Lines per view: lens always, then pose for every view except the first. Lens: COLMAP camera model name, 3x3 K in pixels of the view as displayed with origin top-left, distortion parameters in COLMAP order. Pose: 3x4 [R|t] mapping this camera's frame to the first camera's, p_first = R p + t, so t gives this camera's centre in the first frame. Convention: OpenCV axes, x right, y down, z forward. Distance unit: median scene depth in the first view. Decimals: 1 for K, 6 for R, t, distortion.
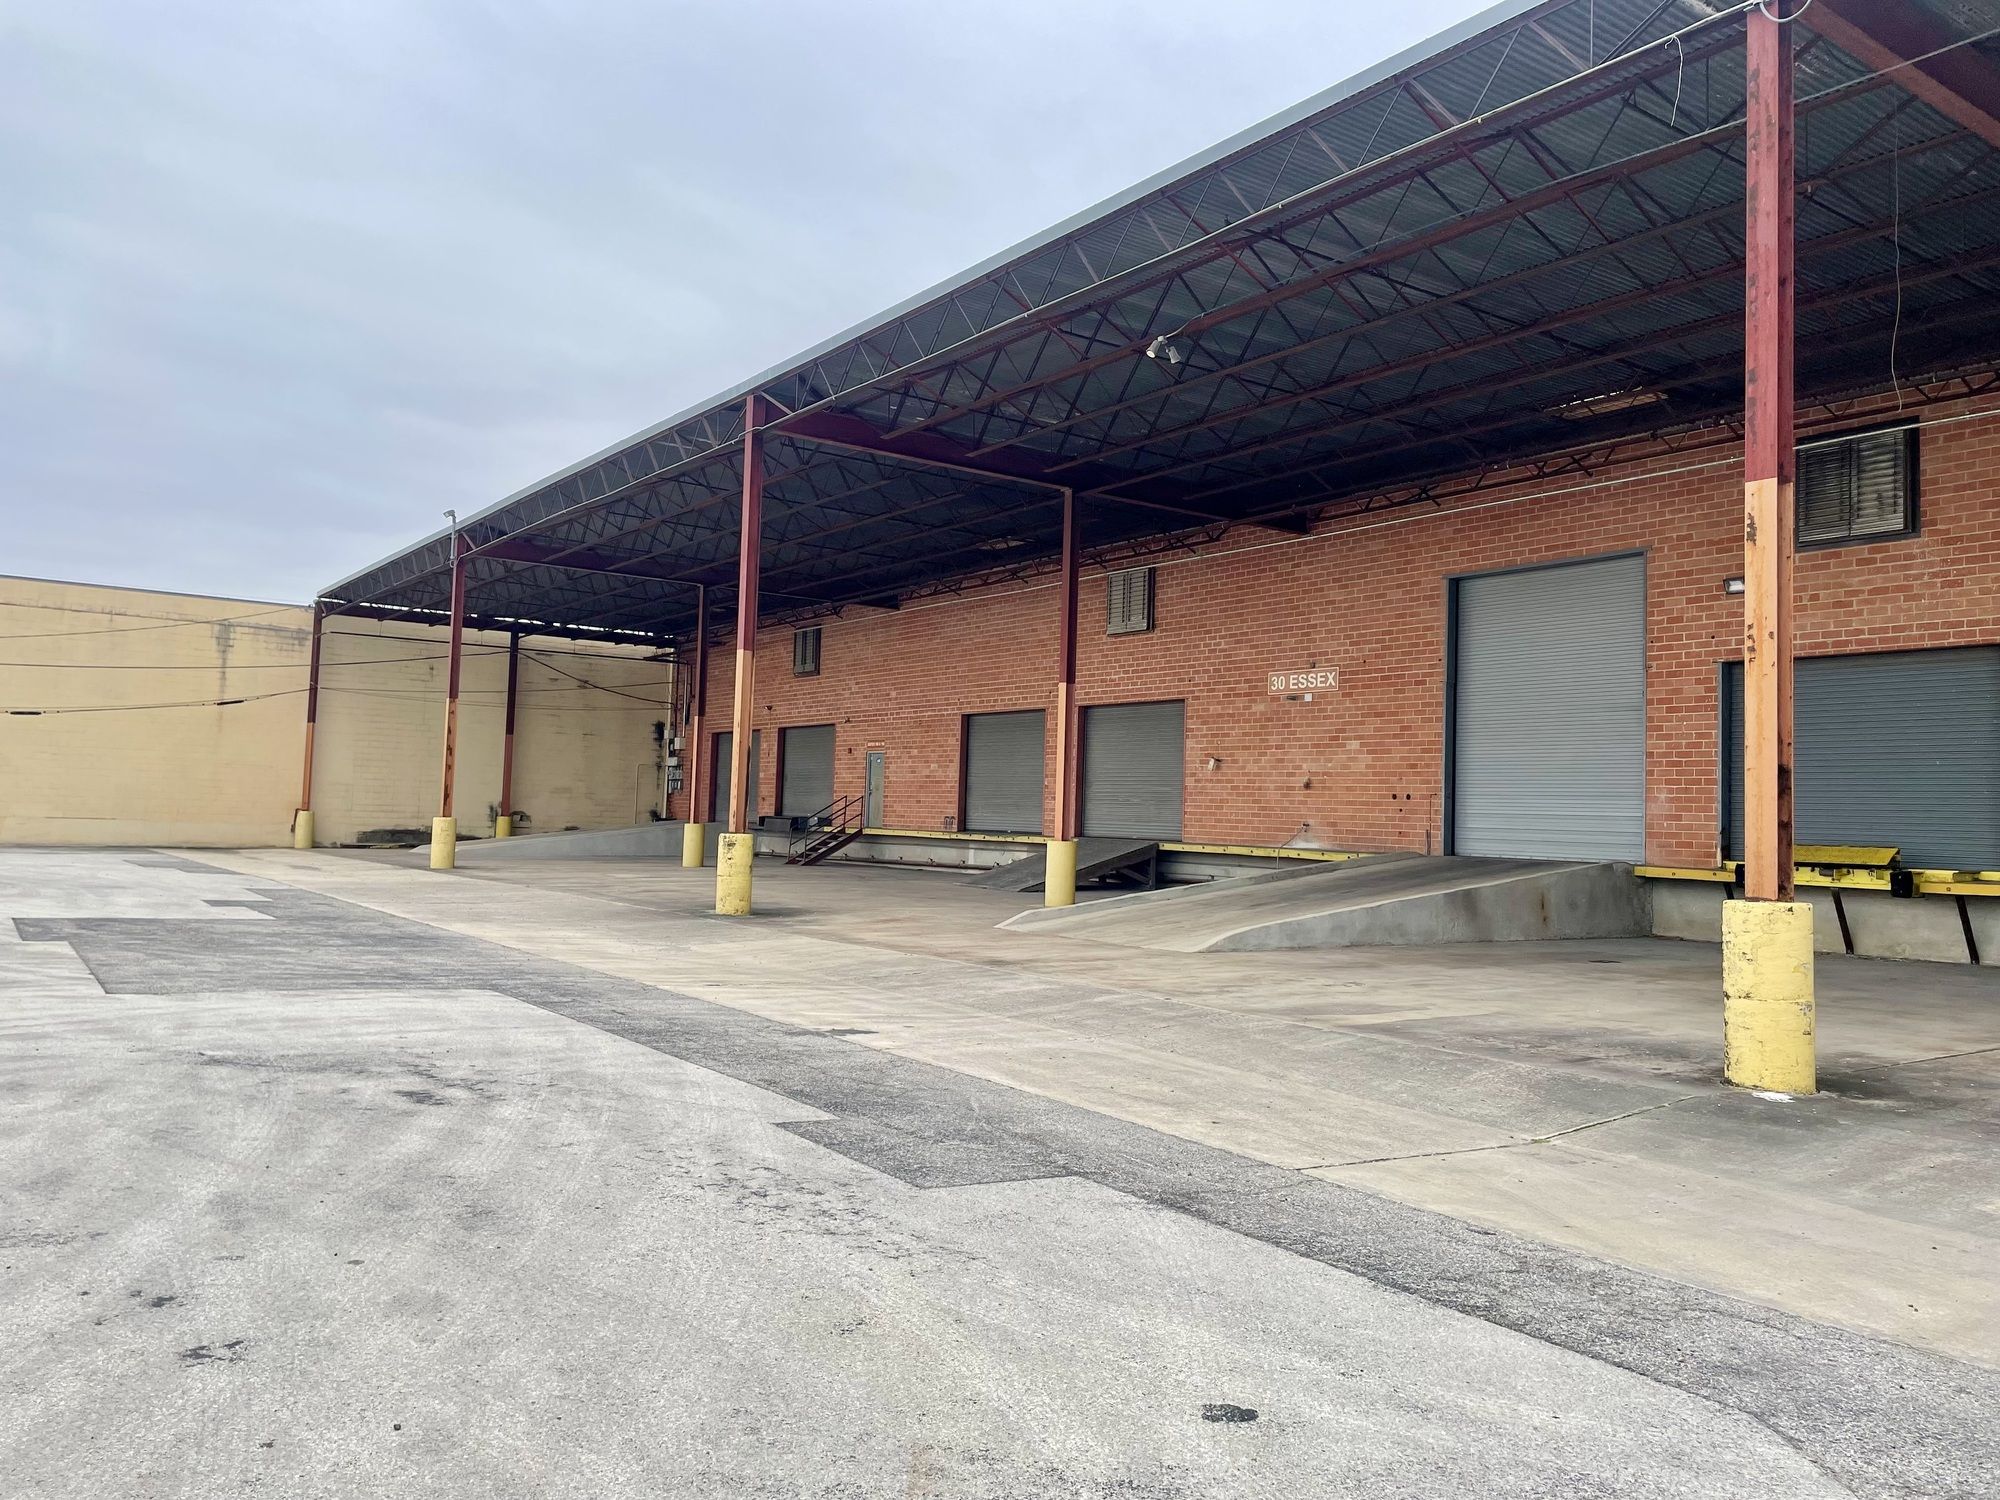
lens RADIAL K [[1521.5, 0, 984.9], [0, 1521.5, 733.1], [0, 0, 1]] dist [0.103801, -0.126442]
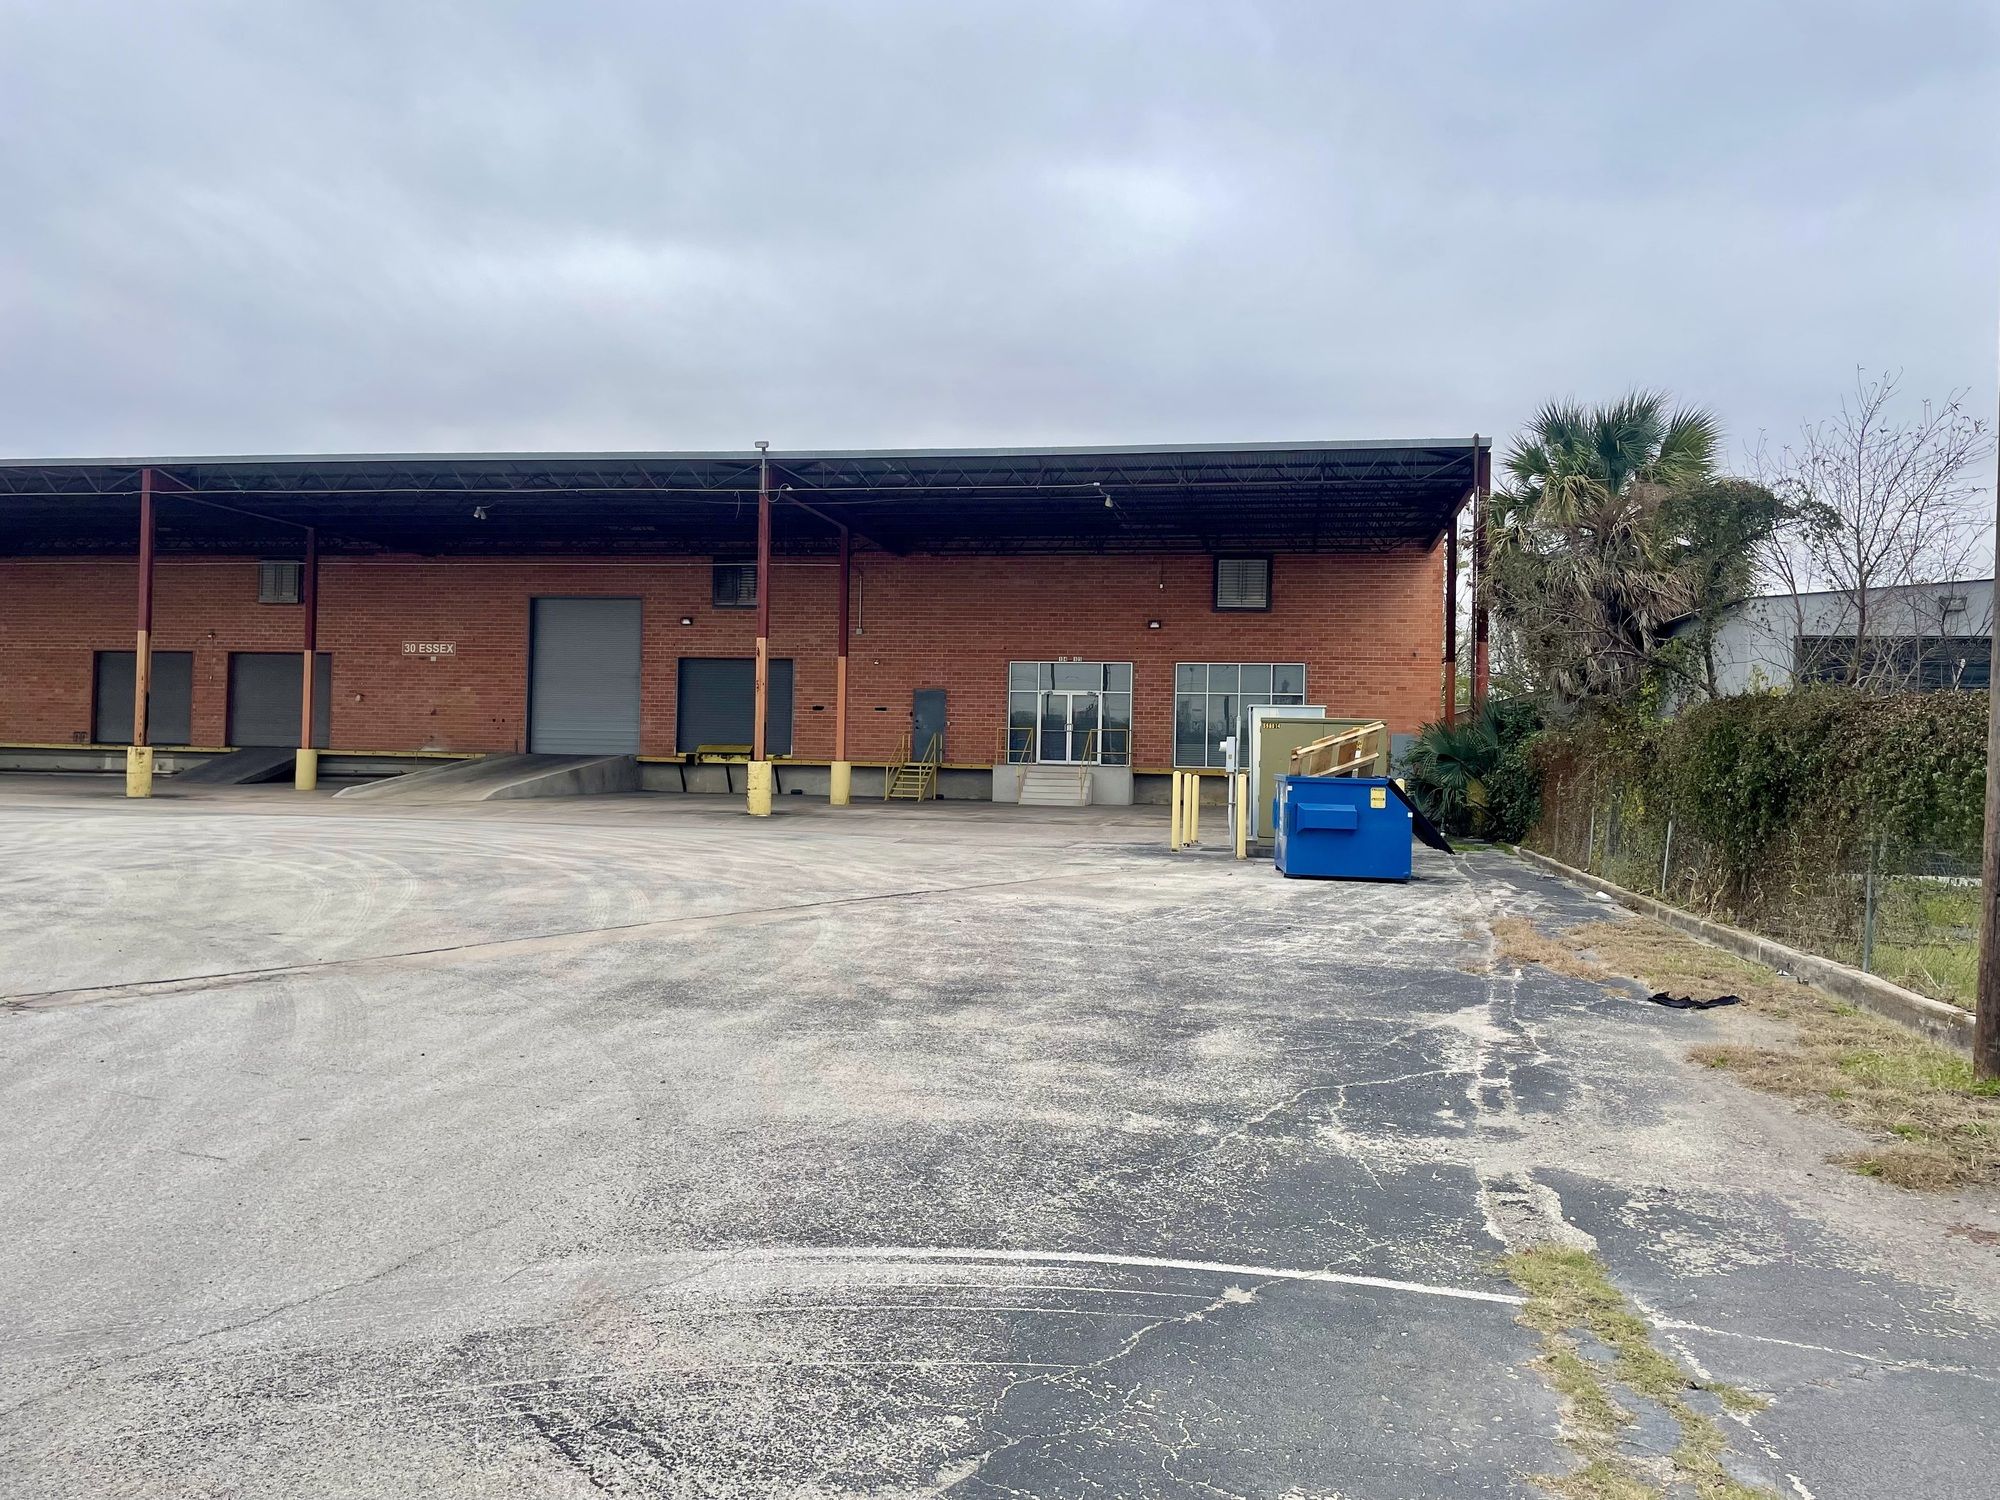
lens RADIAL K [[1521.5, 0, 991.8], [0, 1521.5, 742.6], [0, 0, 1]] dist [0.103801, -0.126442]
pose [[0.727347, -0.010395, 0.686191, -0.705818], [-0.037157, 0.997822, 0.054501, -0.066800], [-0.685263, -0.065138, 0.725377, -0.882612]]
